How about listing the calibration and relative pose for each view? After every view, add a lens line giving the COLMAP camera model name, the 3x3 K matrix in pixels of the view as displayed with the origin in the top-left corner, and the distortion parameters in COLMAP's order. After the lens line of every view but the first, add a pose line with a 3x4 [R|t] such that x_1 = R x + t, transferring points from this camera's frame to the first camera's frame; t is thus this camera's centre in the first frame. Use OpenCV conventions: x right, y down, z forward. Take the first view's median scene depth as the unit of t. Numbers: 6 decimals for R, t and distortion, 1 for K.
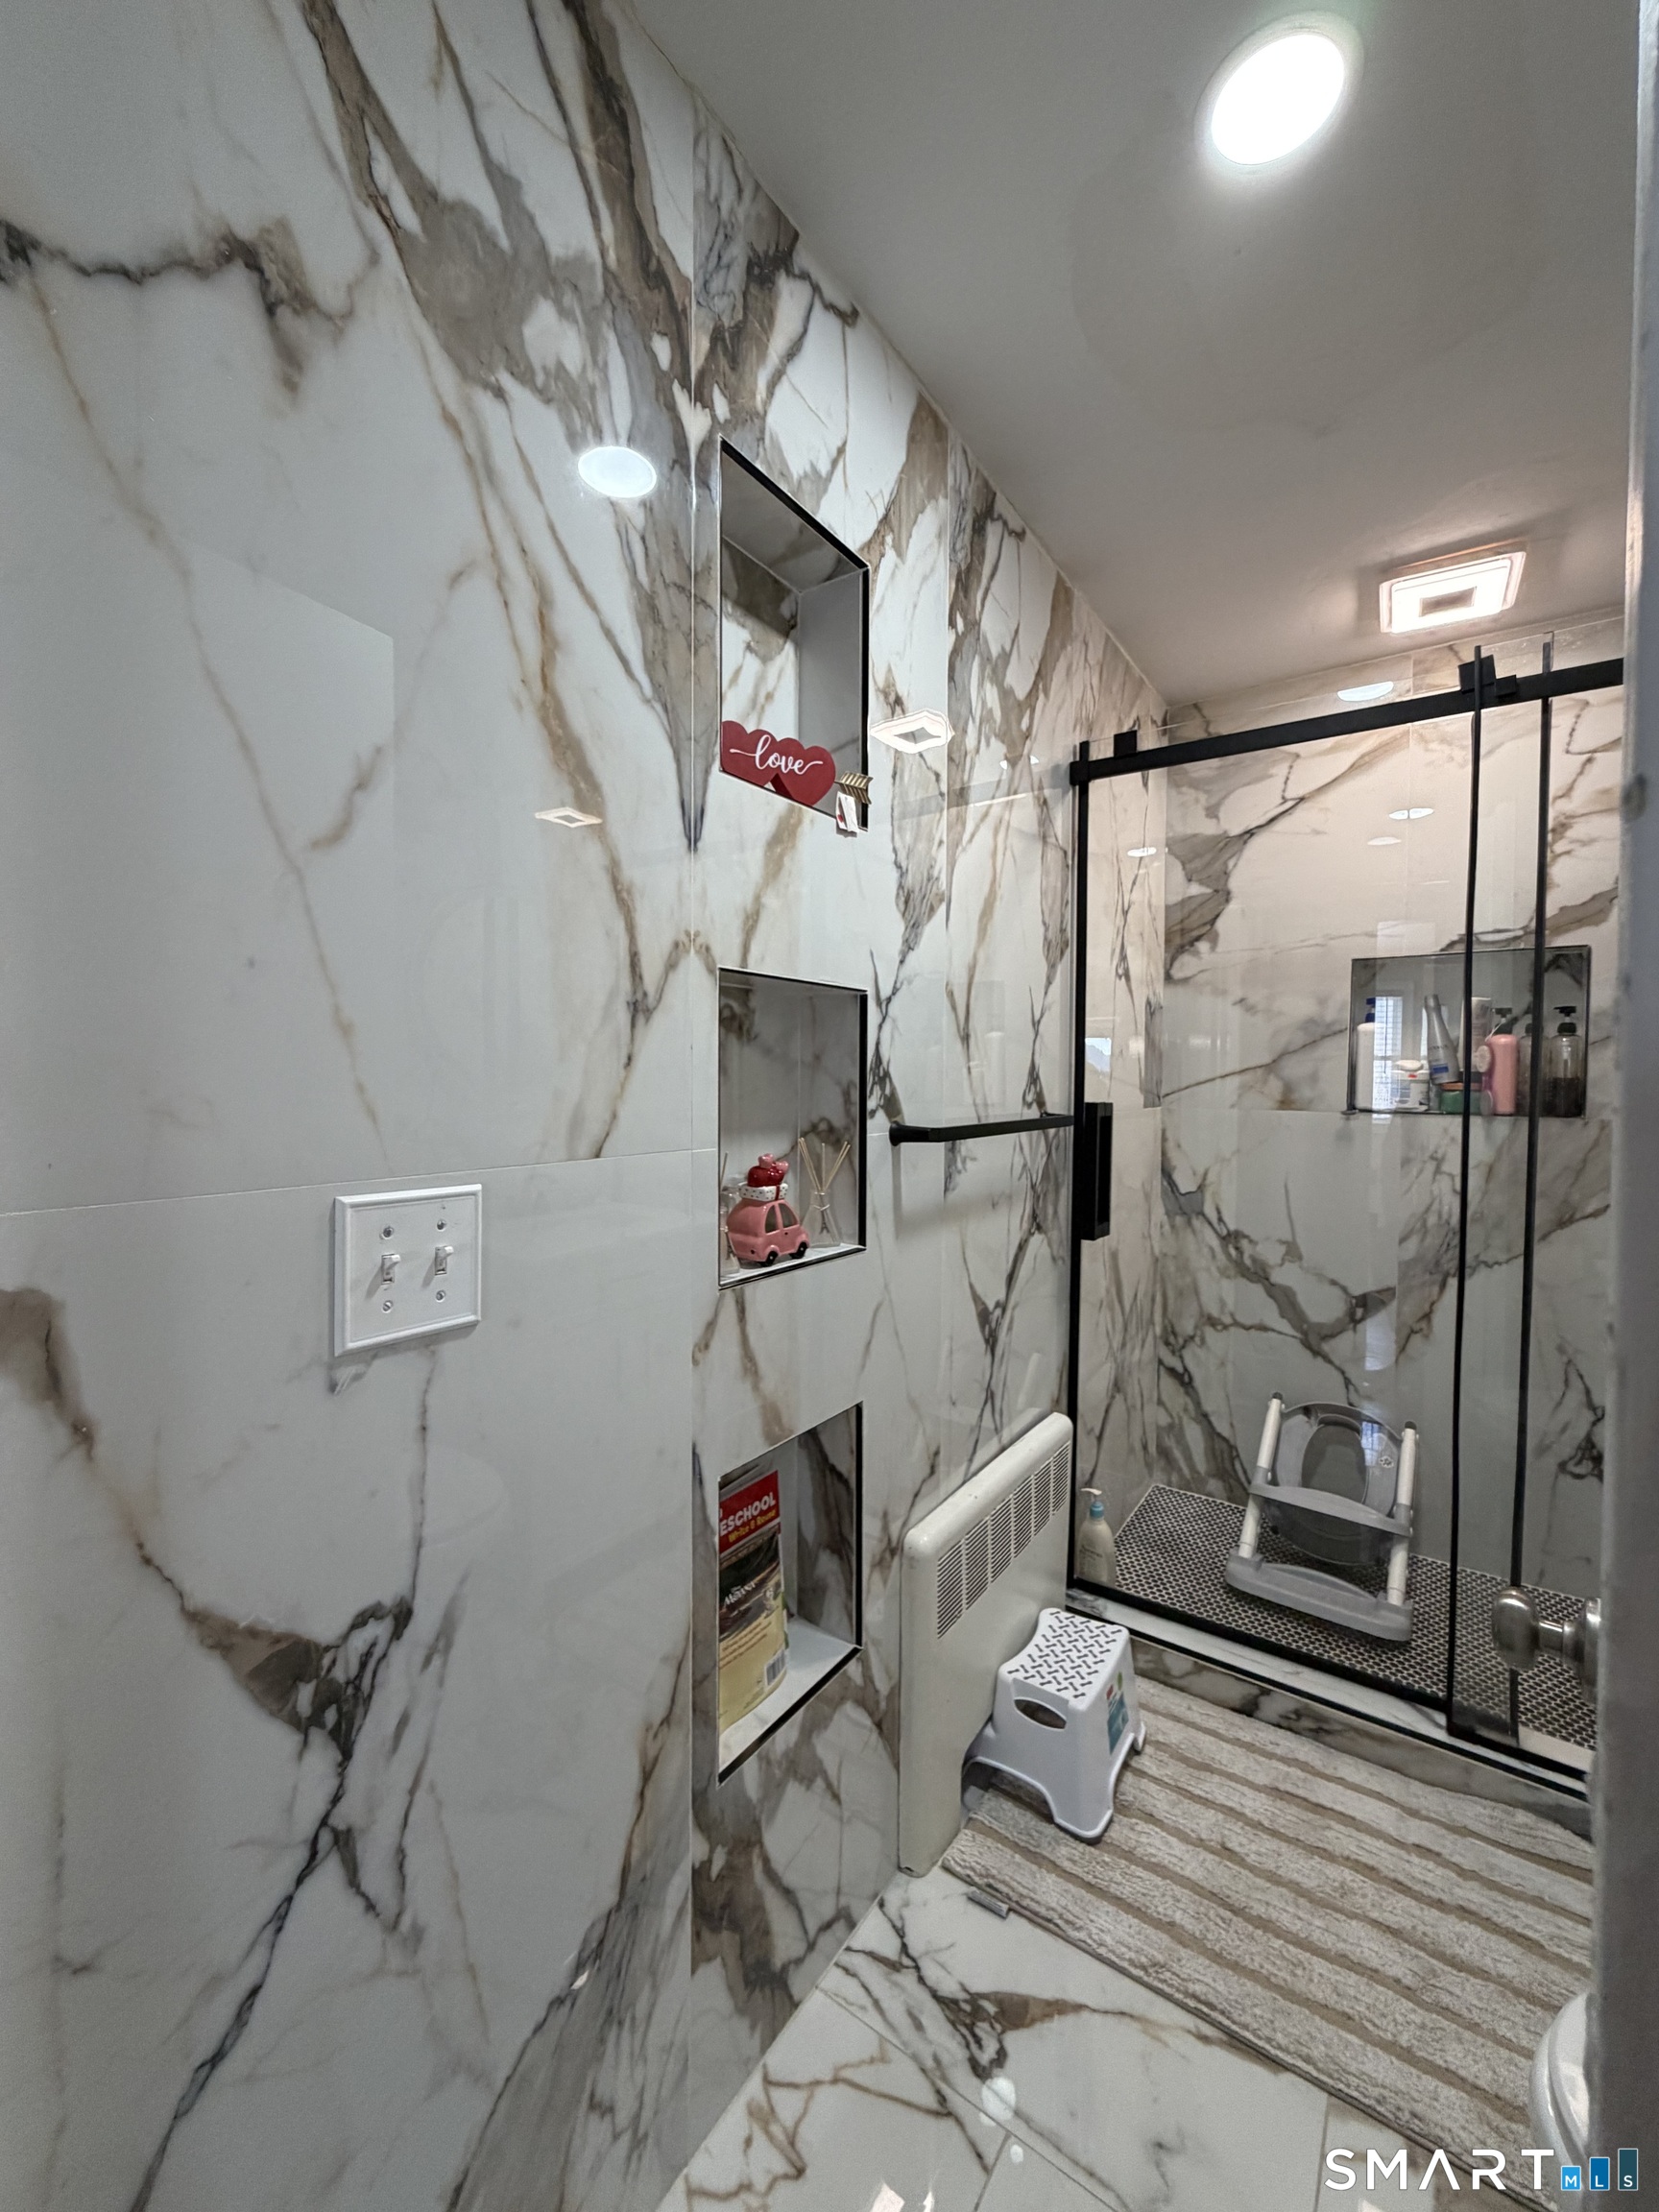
lens RADIAL K [[883.0, 0, 831.6], [0, 883.0, 1097.4], [0, 0, 1]] dist [-0.000350, 0.000281]
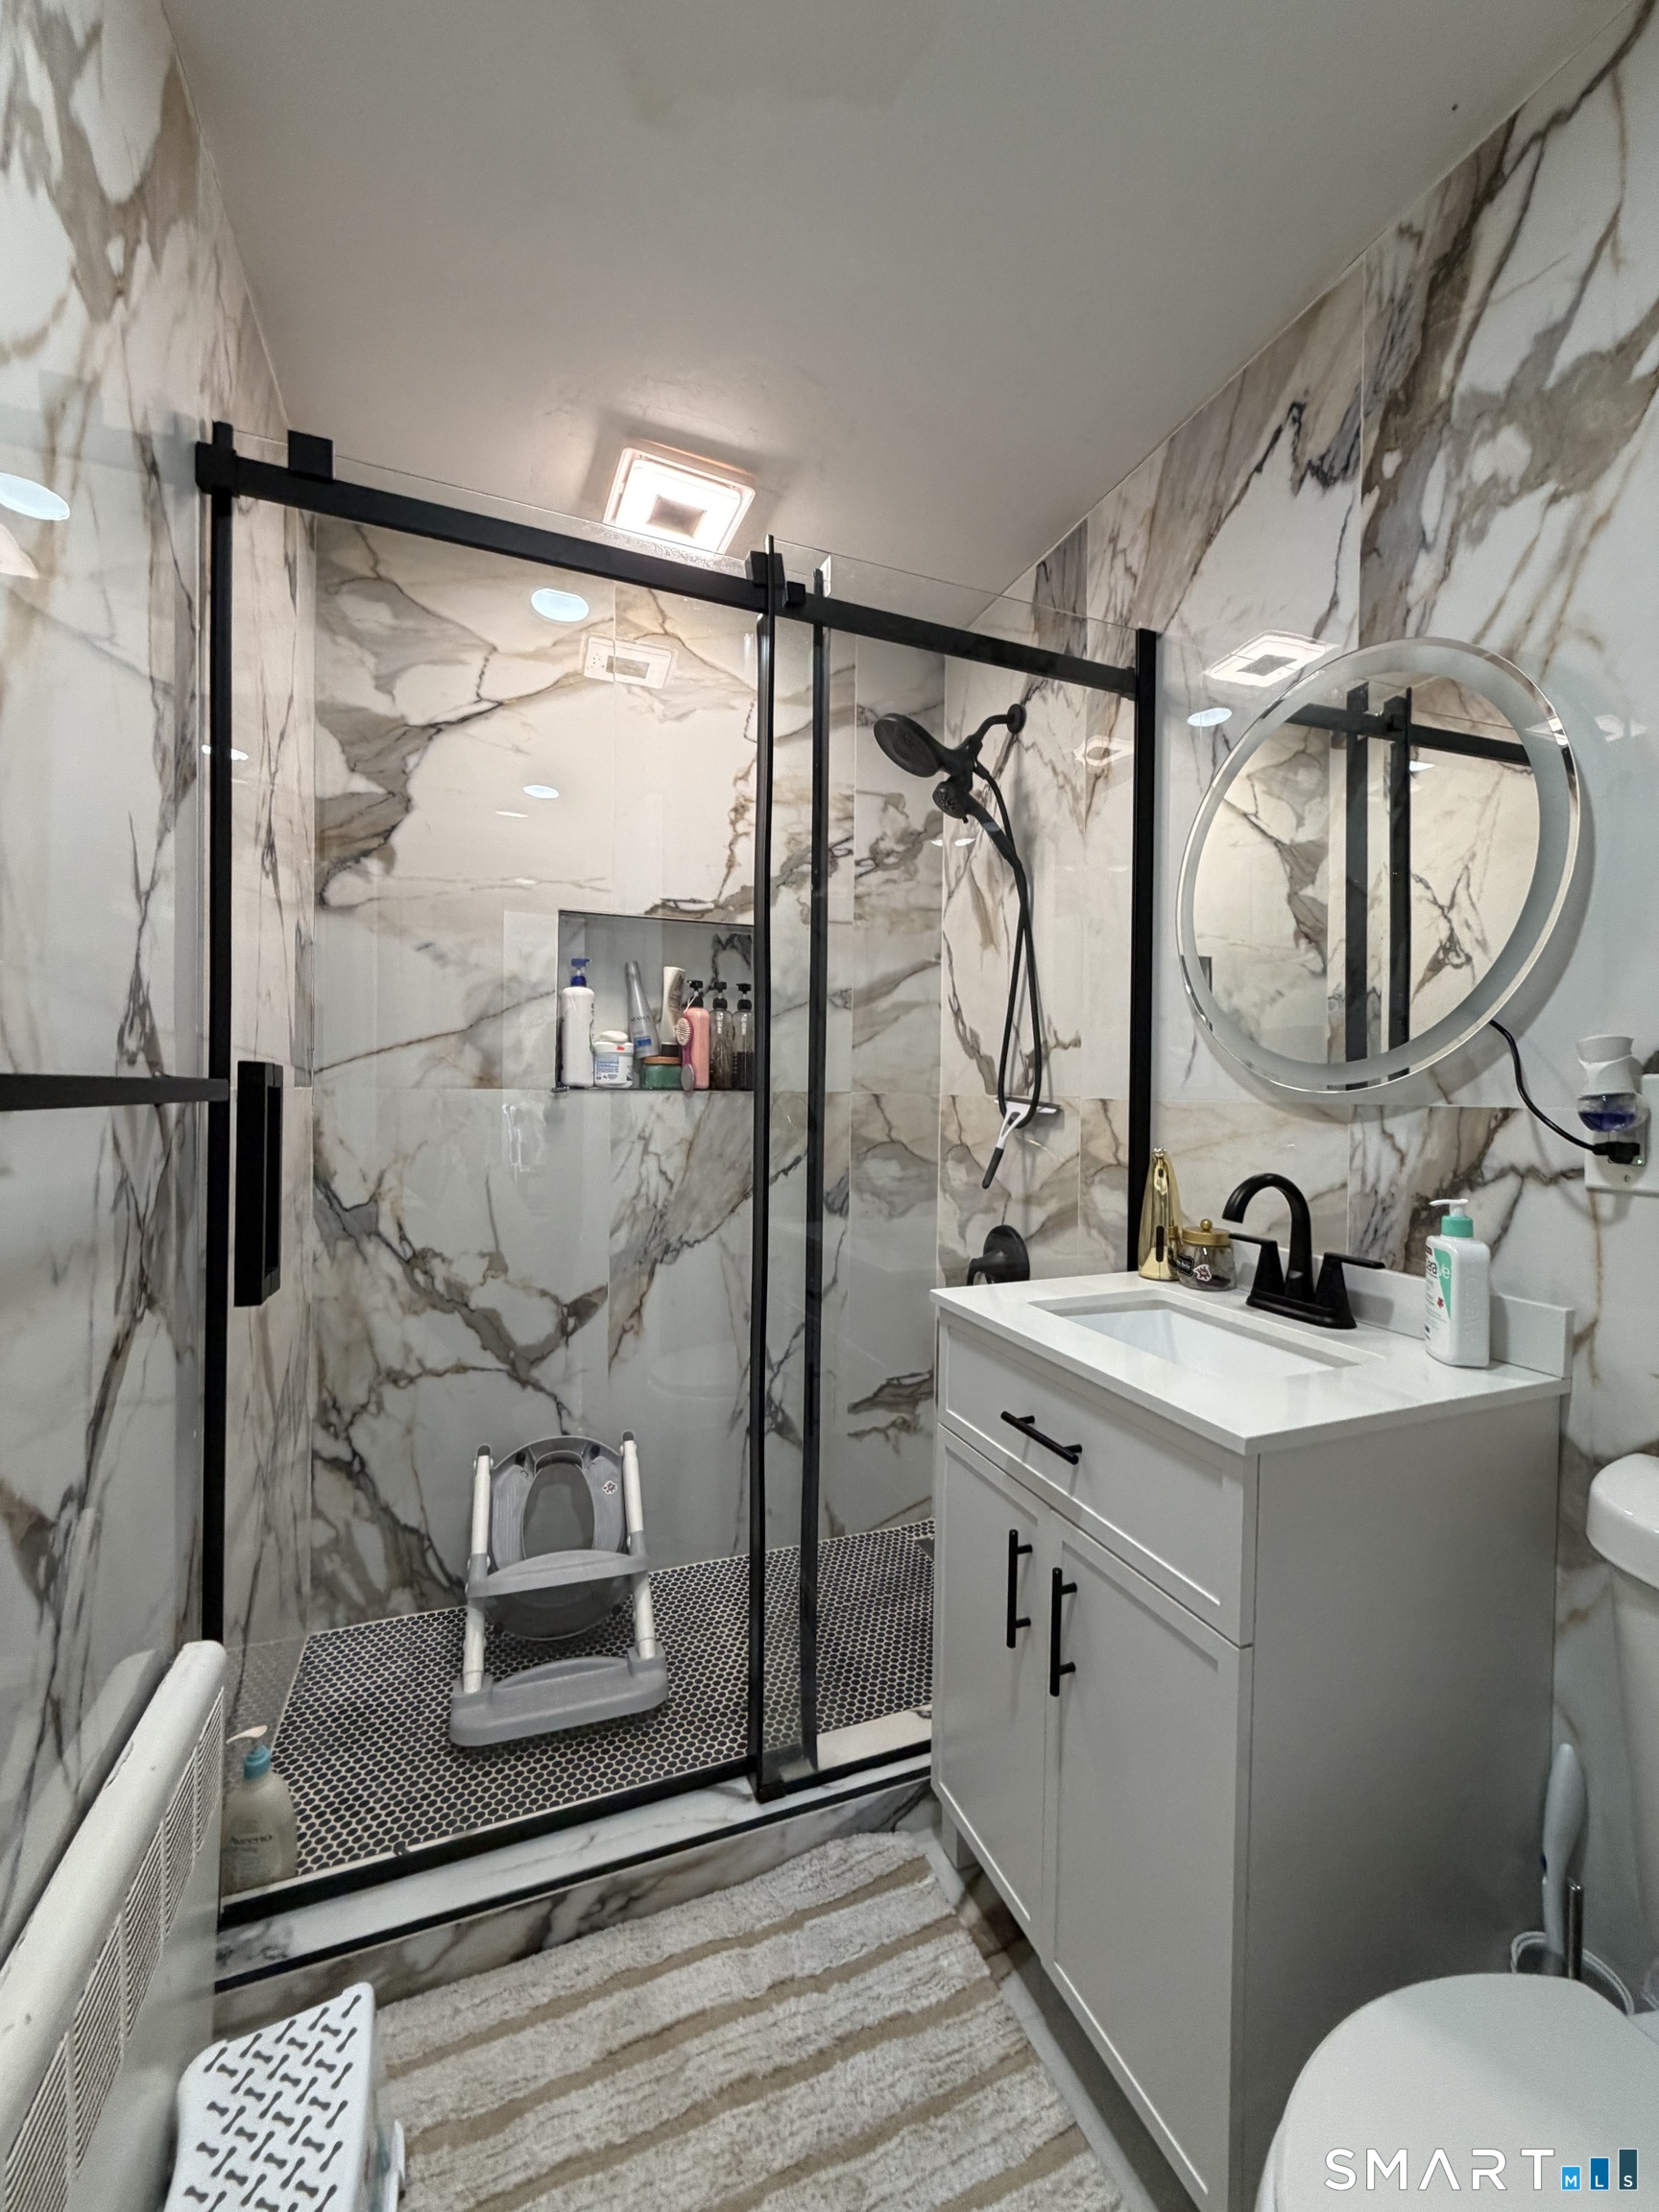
lens RADIAL K [[883.0, 0, 831.6], [0, 883.0, 1097.4], [0, 0, 1]] dist [-0.000350, 0.000281]
pose [[0.552563, -0.008705, 0.833425, 0.022823], [0.016704, 0.999860, -0.000631, 0.028834], [-0.833304, 0.014270, 0.552632, 0.306238]]
